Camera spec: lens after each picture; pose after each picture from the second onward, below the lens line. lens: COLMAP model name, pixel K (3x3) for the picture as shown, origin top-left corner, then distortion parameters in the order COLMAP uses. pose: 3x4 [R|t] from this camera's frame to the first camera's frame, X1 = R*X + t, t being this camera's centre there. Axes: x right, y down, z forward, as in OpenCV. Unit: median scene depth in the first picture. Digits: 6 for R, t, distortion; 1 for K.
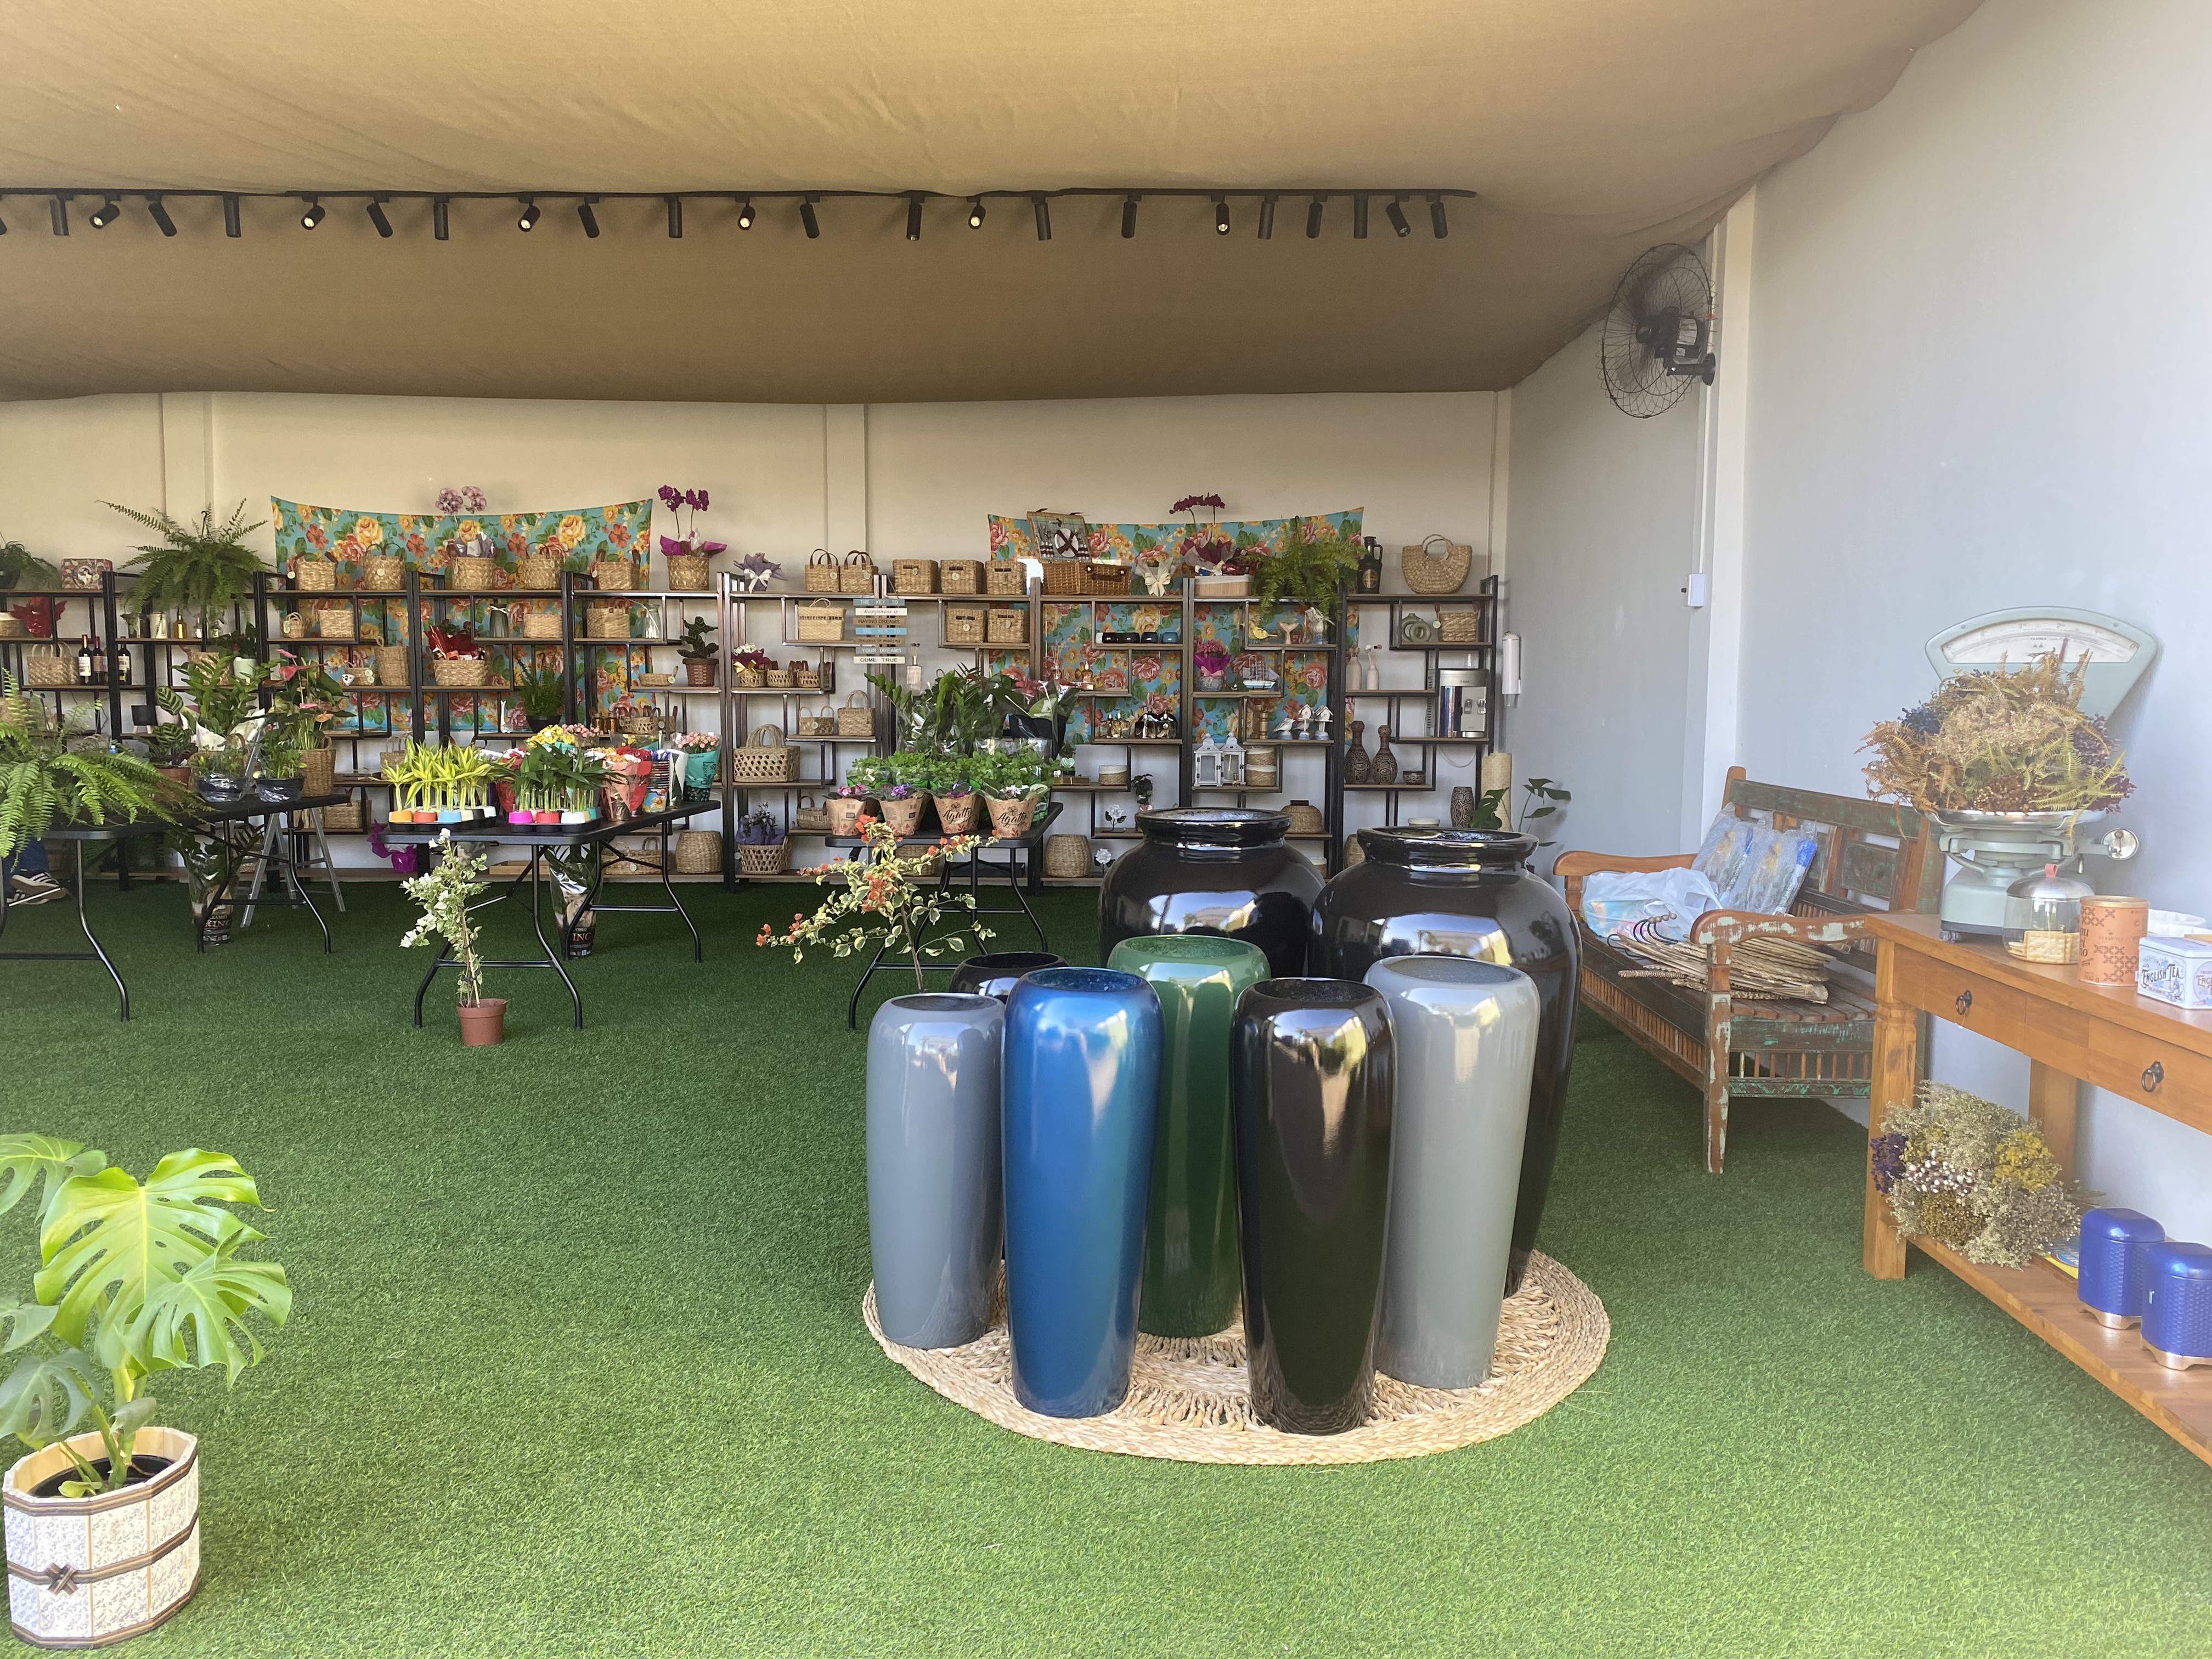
lens RADIAL K [[1703.0, 0, 1107.3], [0, 1703.0, 828.7], [0, 0, 1]] dist [0.055340, 0.000452]
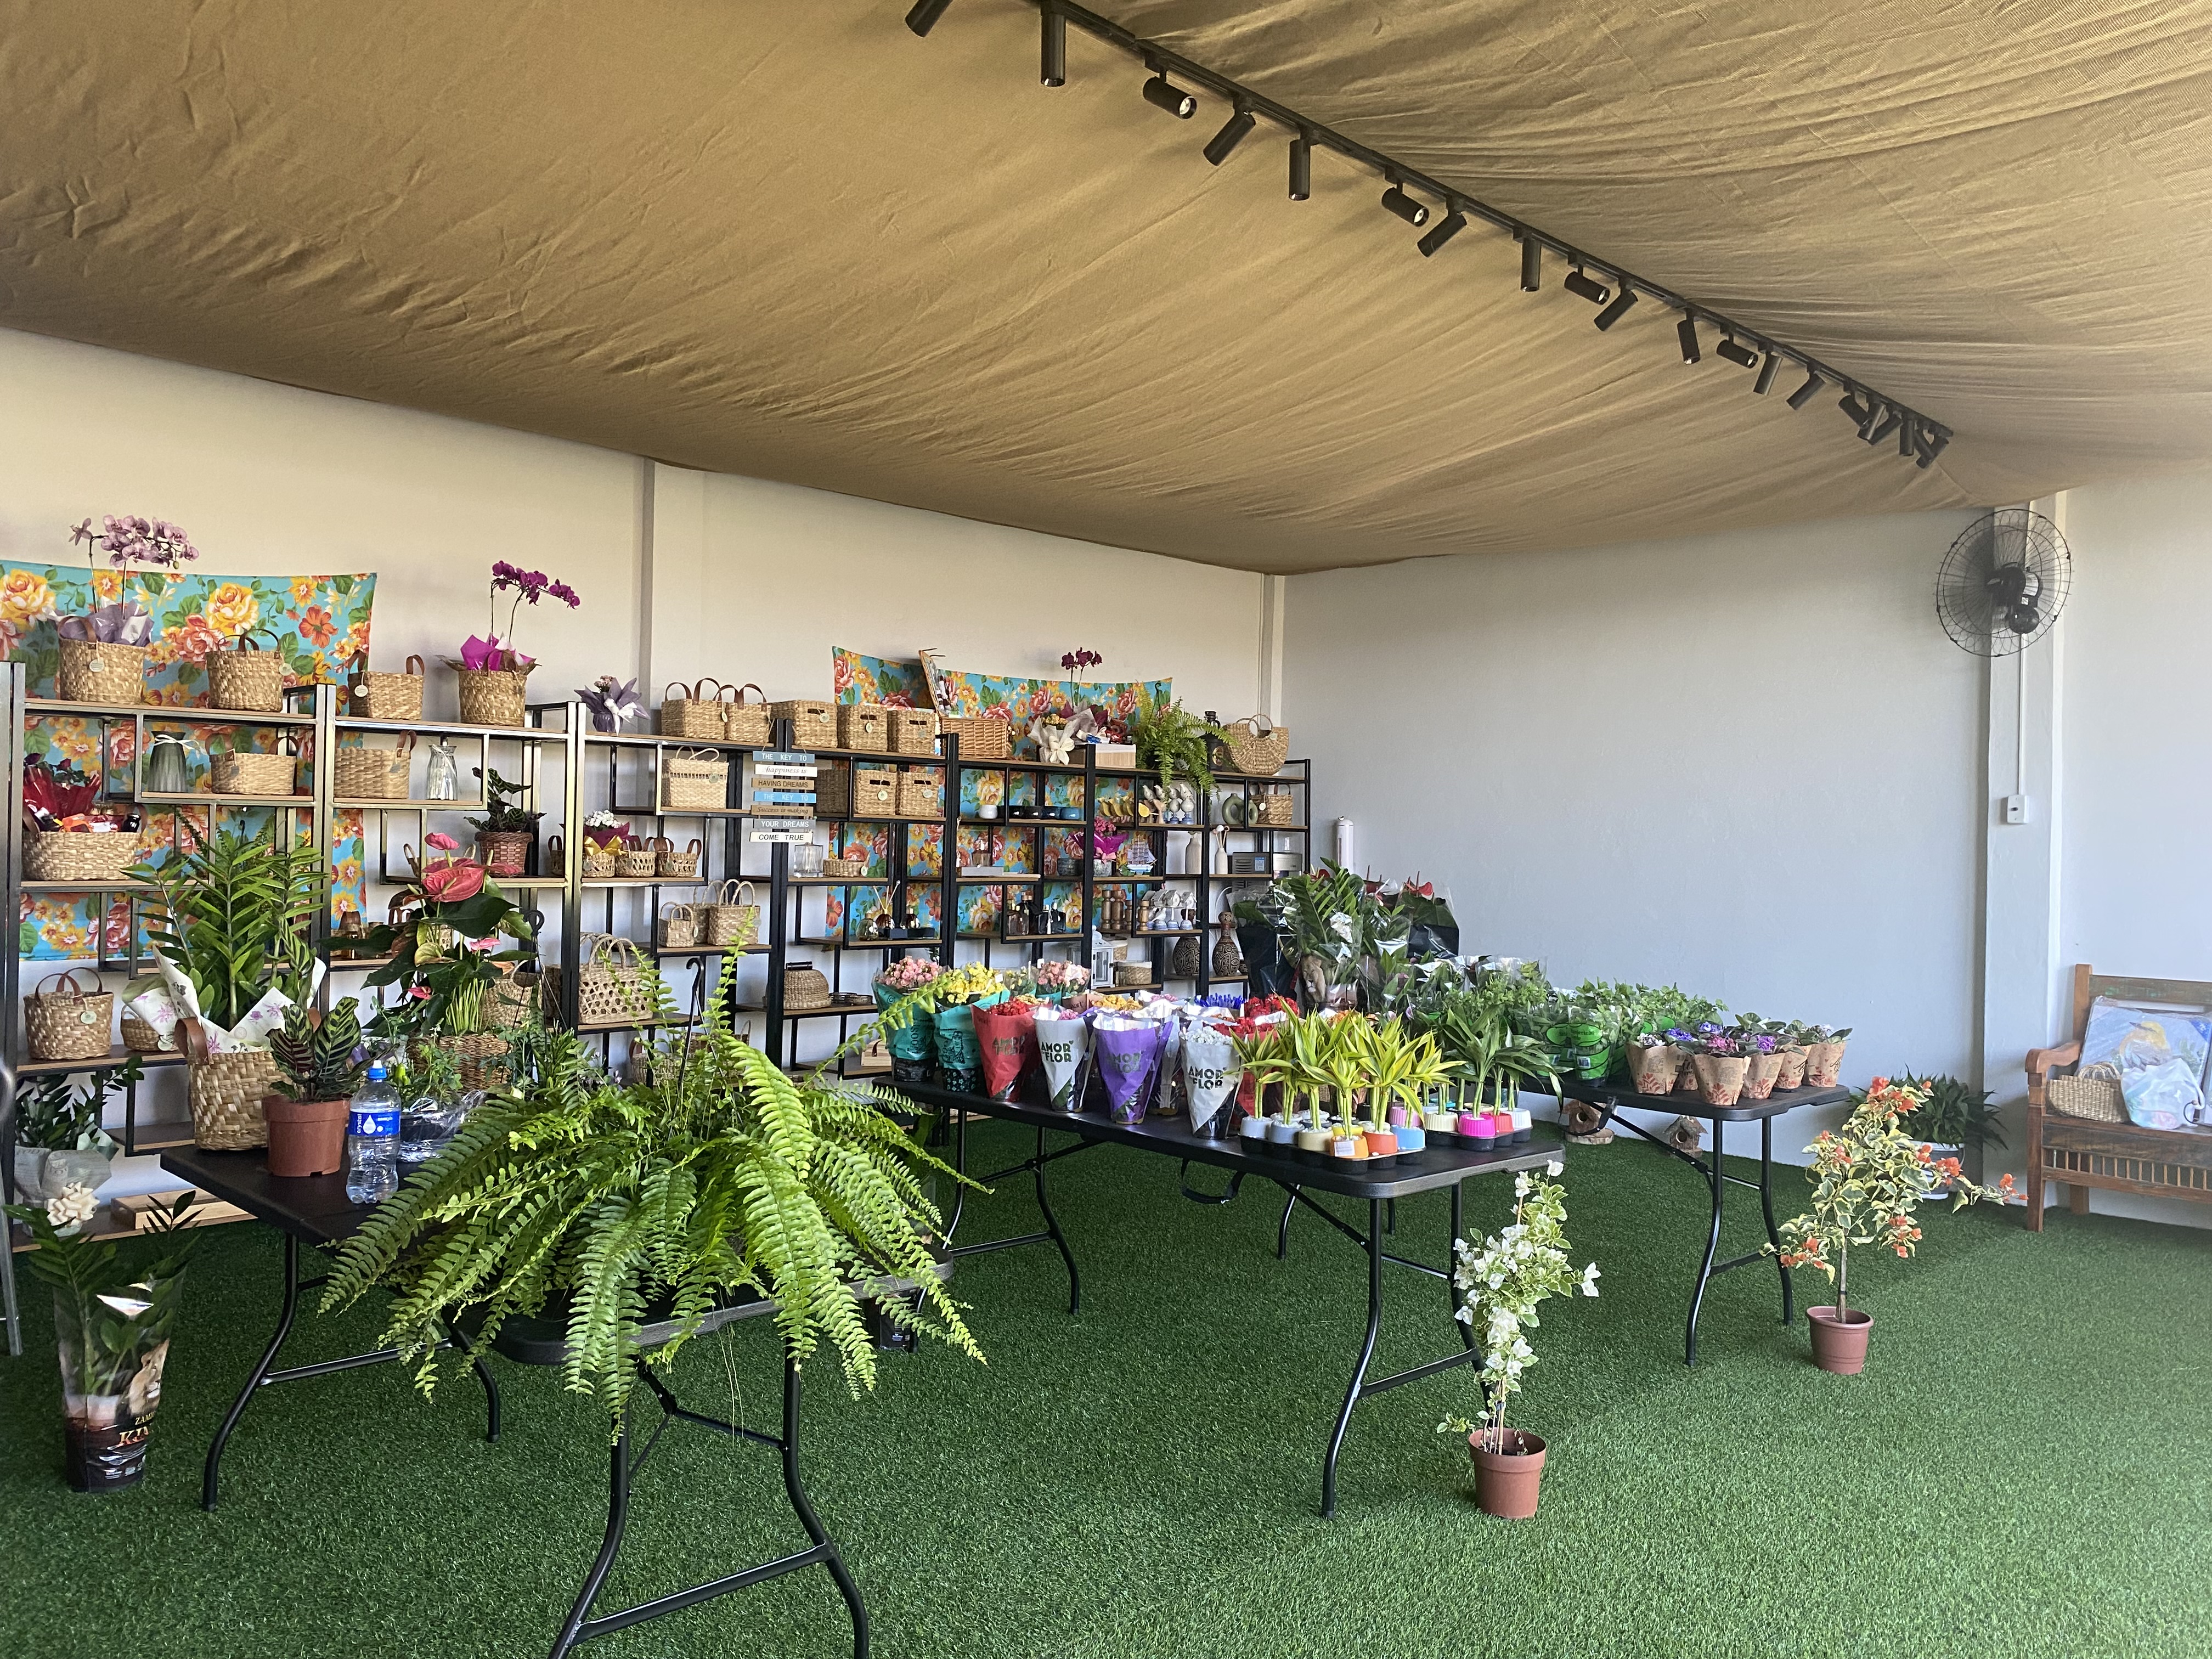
lens RADIAL K [[1703.0, 0, 1106.6], [0, 1703.0, 829.9], [0, 0, 1]] dist [0.055340, 0.000452]
pose [[0.686792, 0.010500, 0.726778, -0.547052], [0.048350, 0.997021, -0.060095, -0.050618], [-0.725244, 0.076413, 0.684239, 0.396053]]
